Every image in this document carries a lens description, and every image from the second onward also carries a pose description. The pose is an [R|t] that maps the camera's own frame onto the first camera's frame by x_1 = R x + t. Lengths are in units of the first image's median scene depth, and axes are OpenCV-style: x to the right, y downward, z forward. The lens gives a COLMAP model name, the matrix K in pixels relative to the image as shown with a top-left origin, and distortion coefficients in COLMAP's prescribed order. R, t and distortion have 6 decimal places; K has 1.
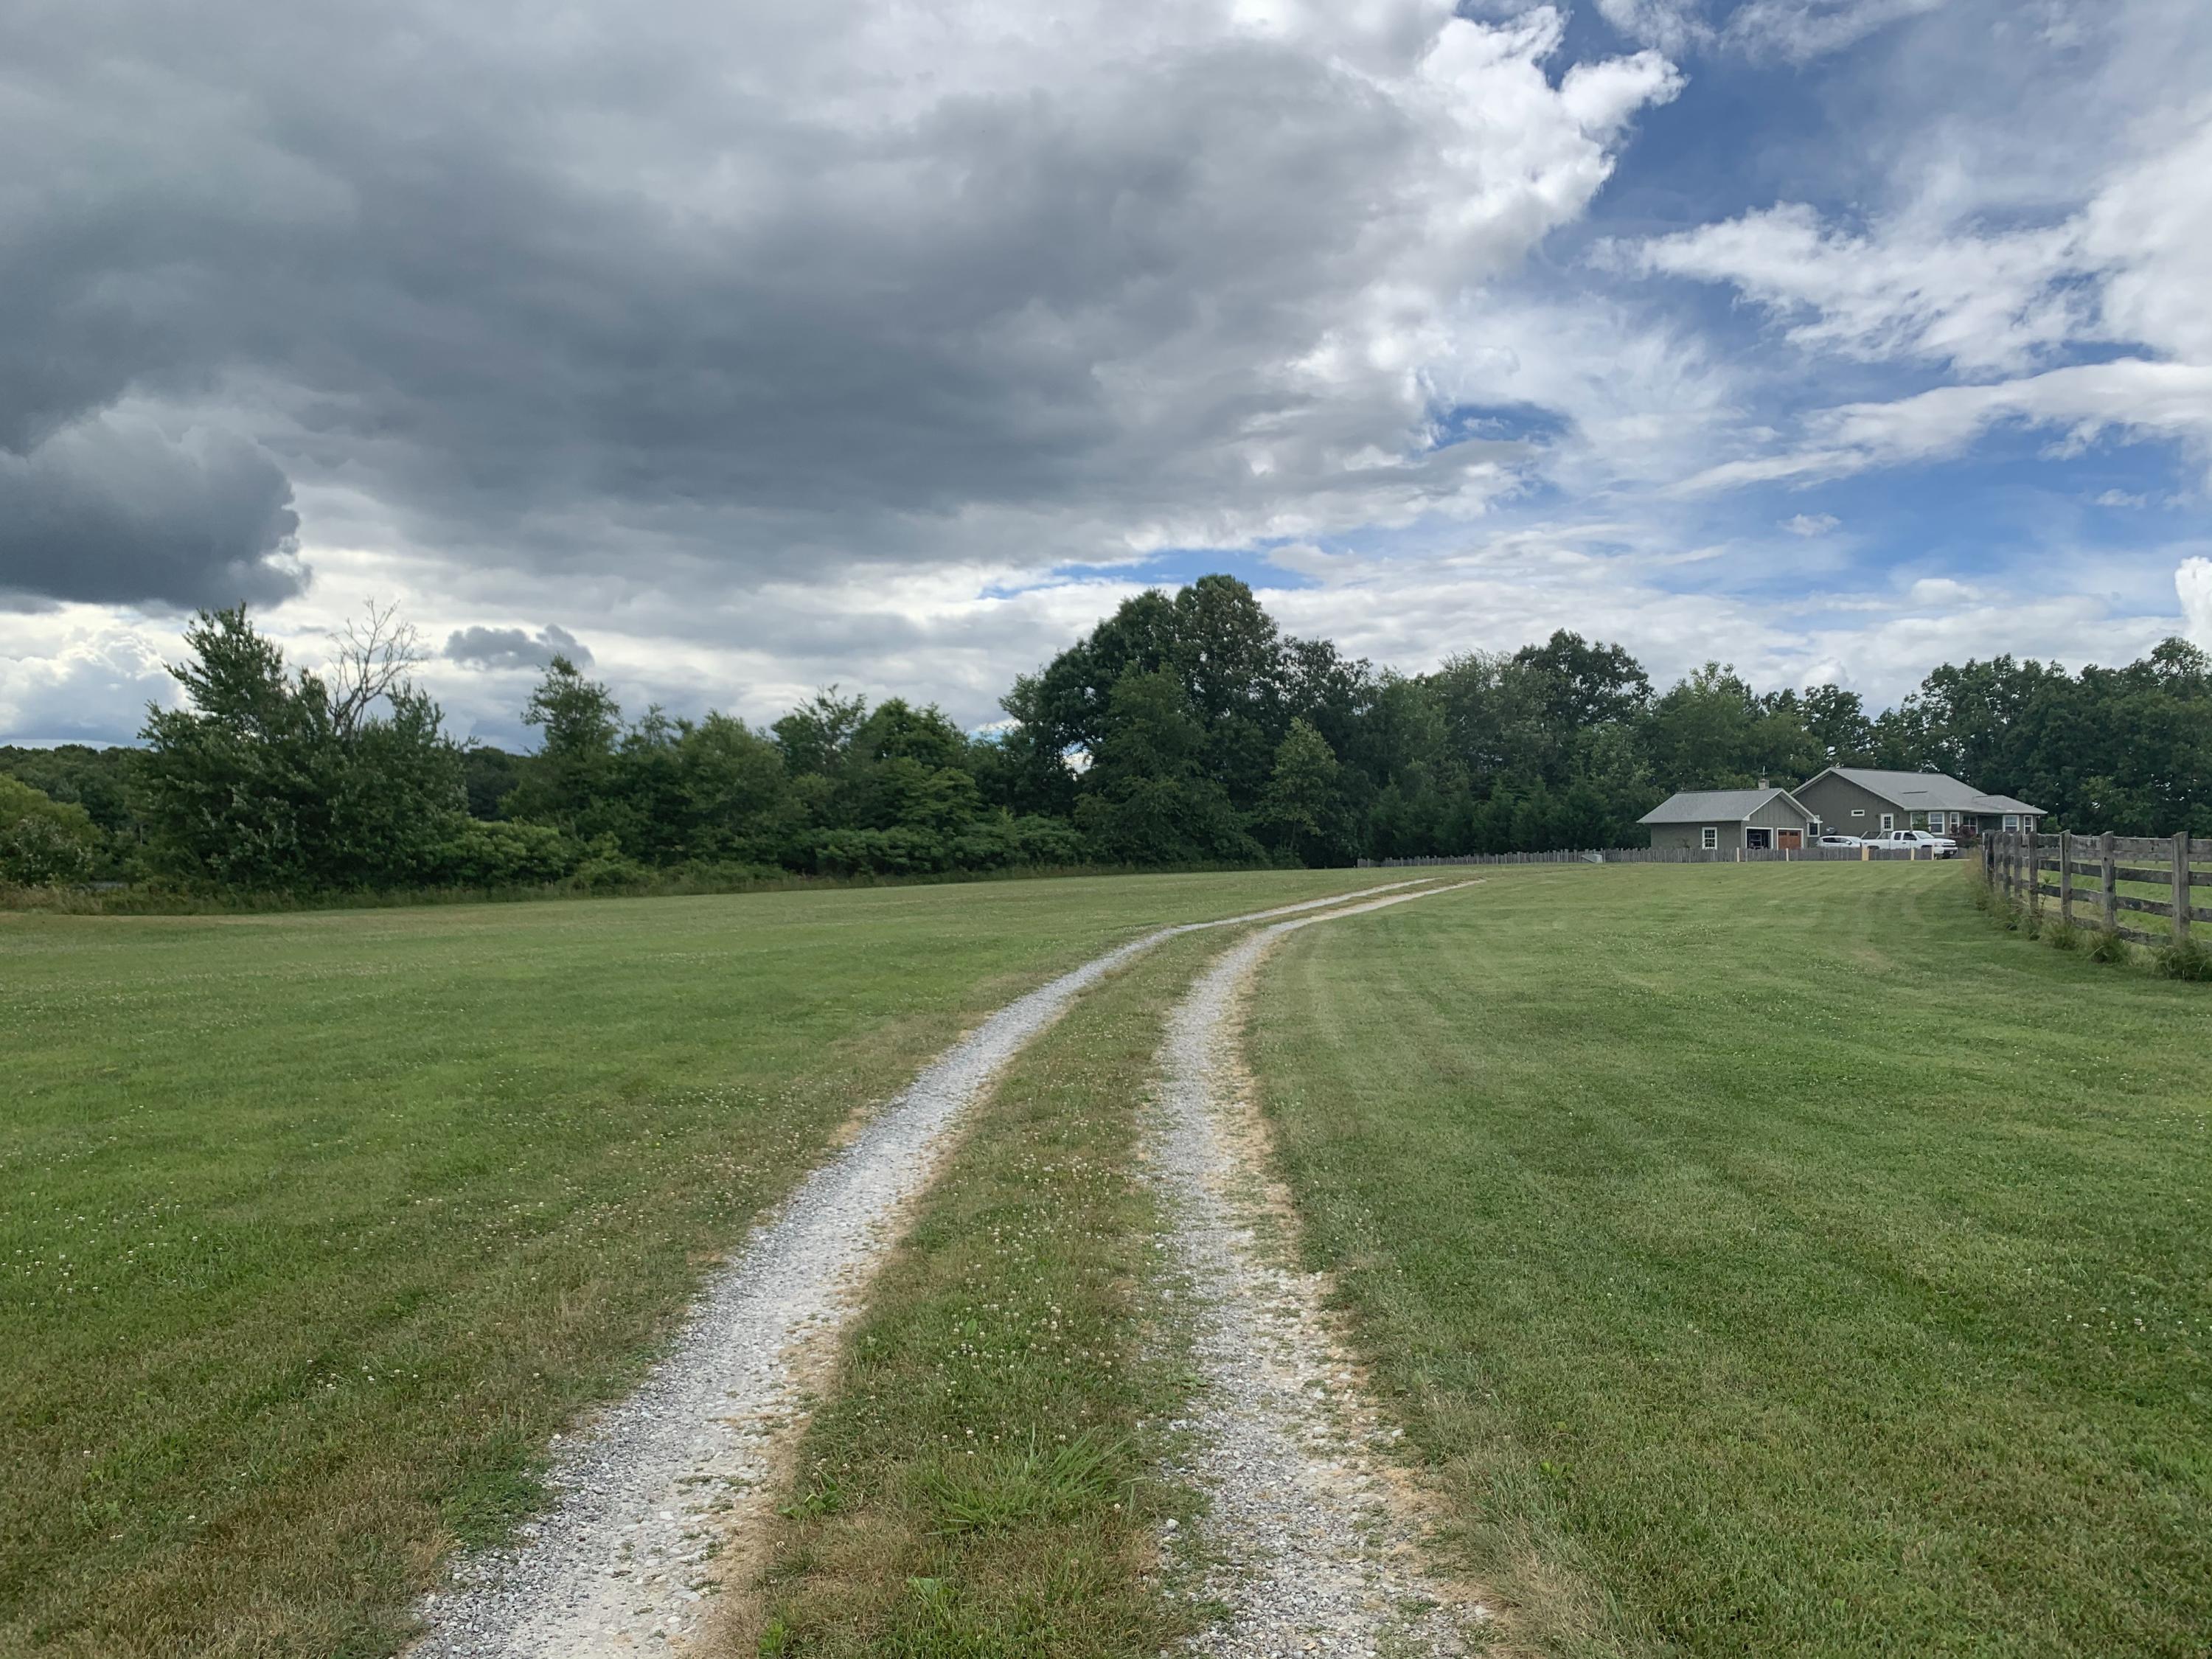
lens RADIAL K [[1674.8, 0, 1155.2], [0, 1674.8, 741.8], [0, 0, 1]] dist [-0.064977, 0.084176]
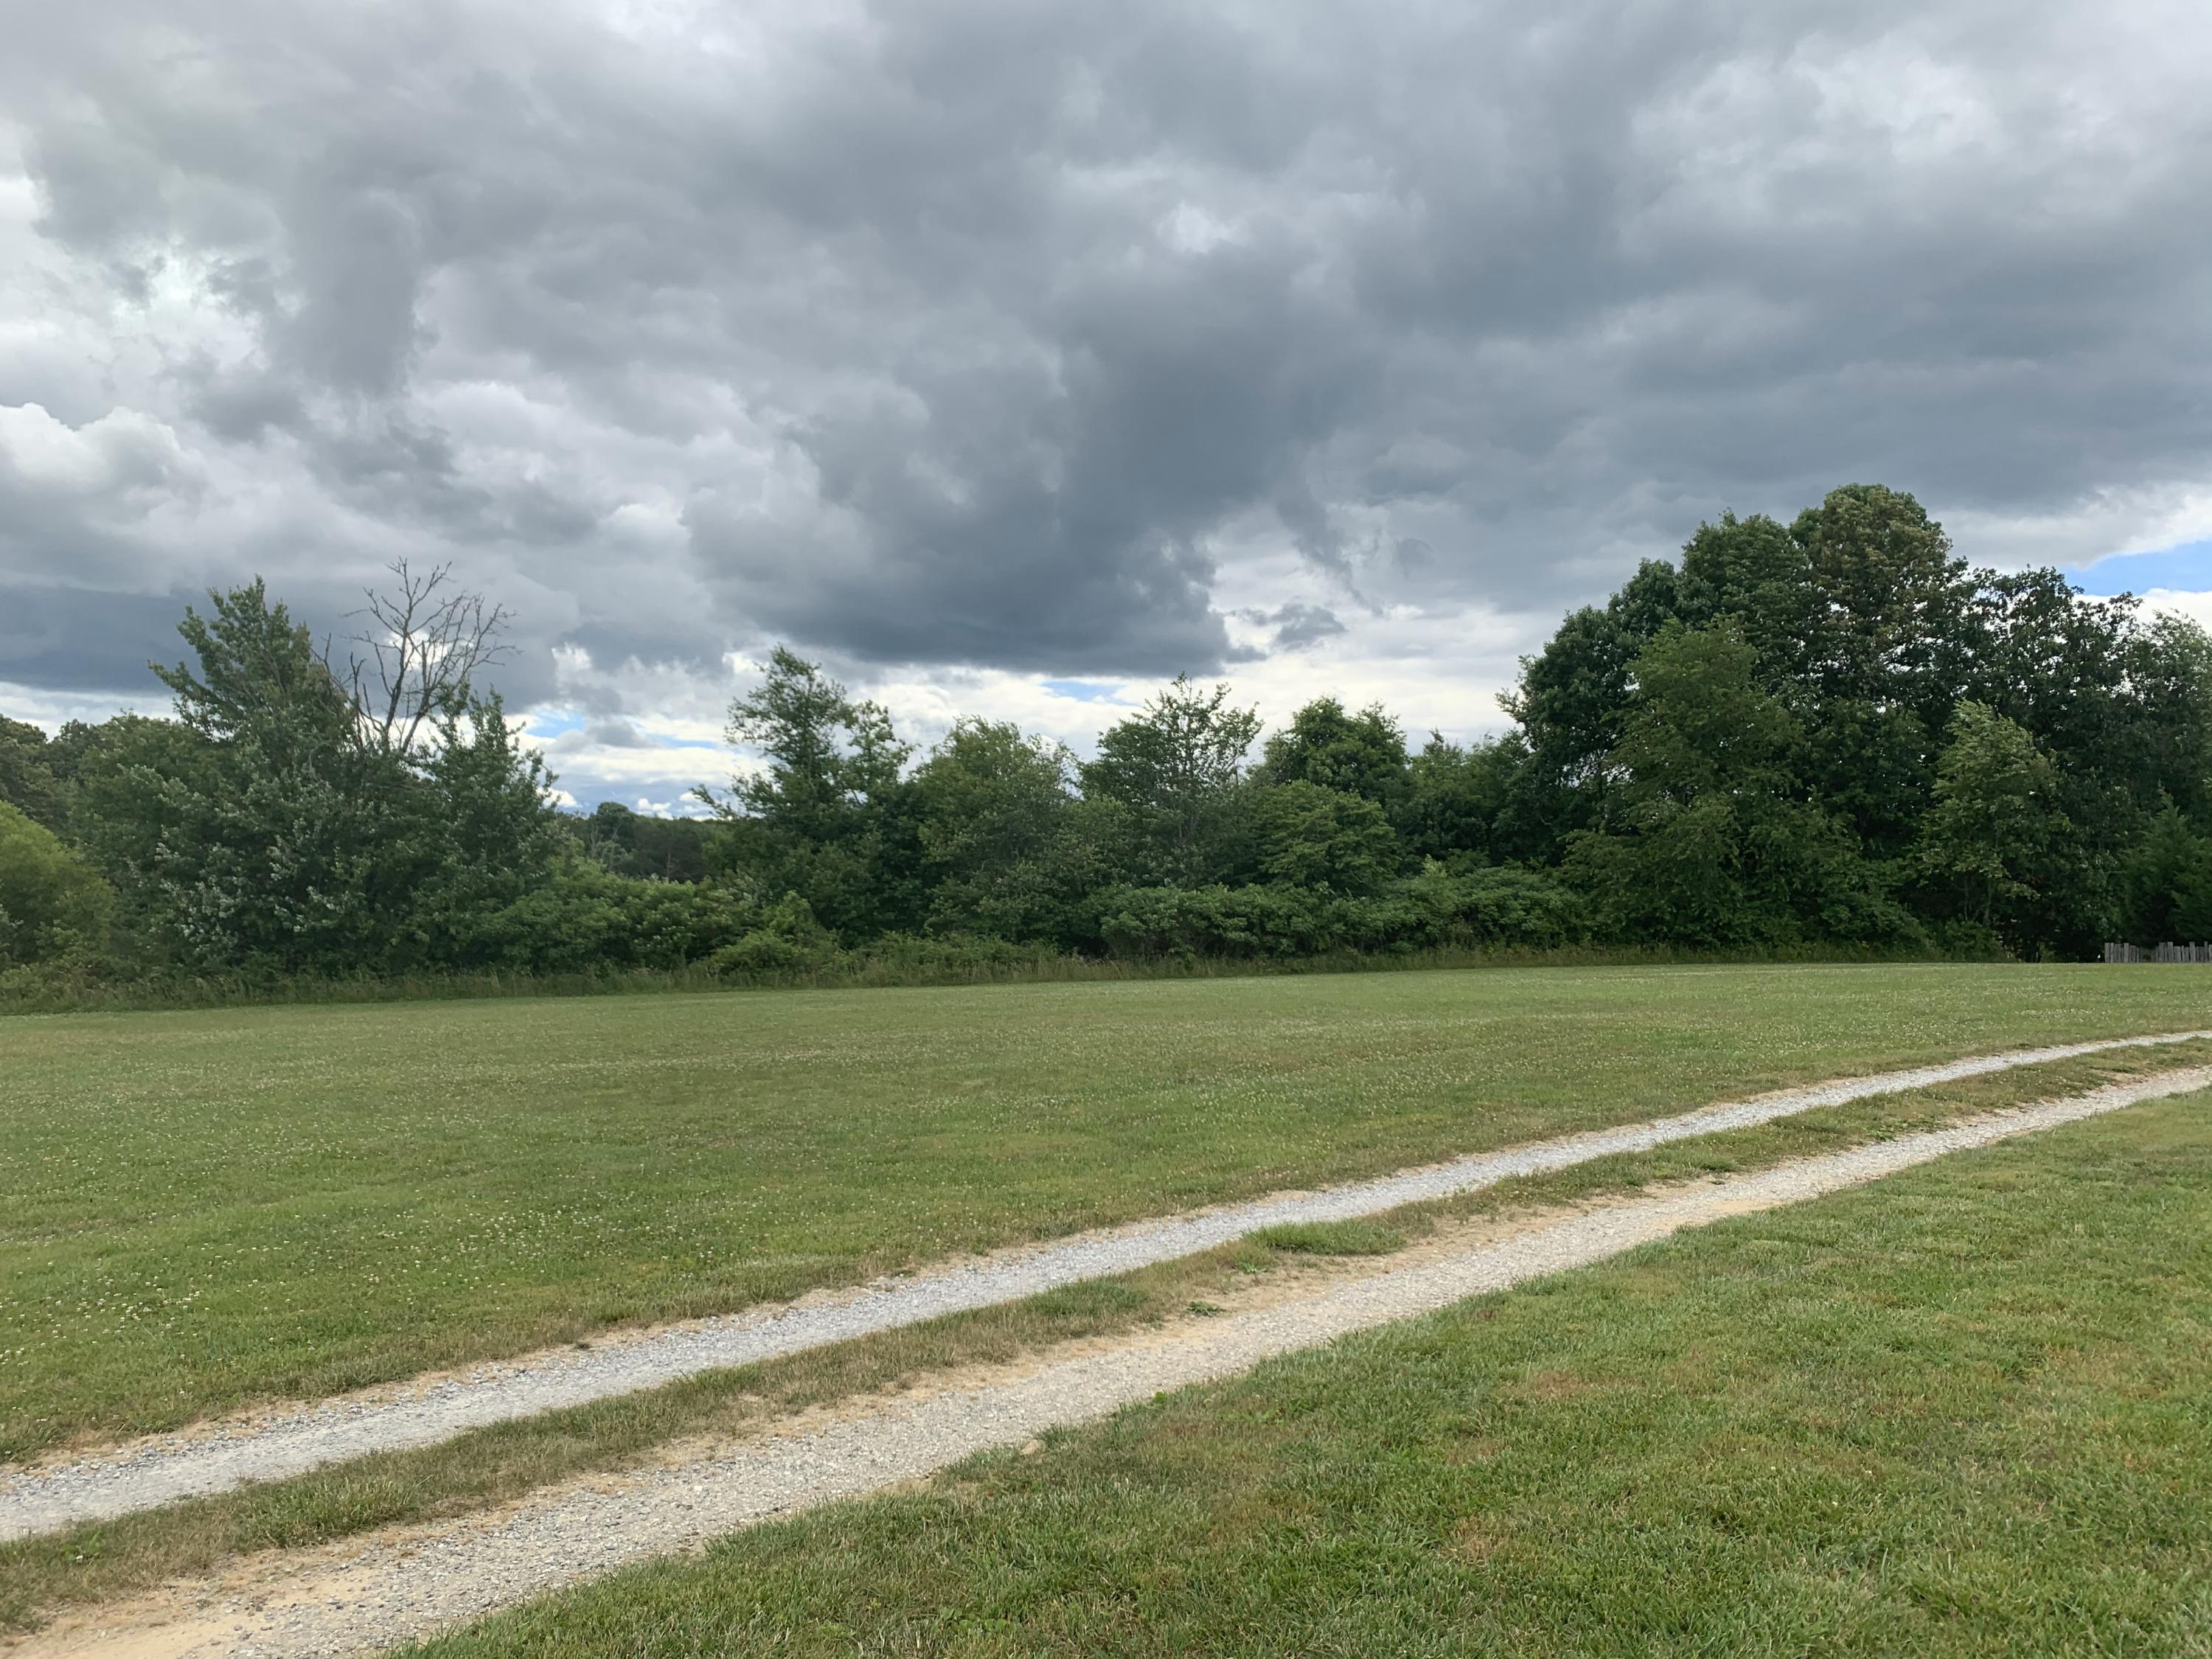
lens RADIAL K [[1636.0, 0, 1099.4], [0, 1636.0, 741.6], [0, 0, 1]] dist [0.078415, -0.187206]
pose [[0.879692, -0.038185, -0.474008, 0.090164], [0.022237, 0.998984, -0.039207, 0.017776], [0.475023, 0.023950, 0.879647, 0.375089]]
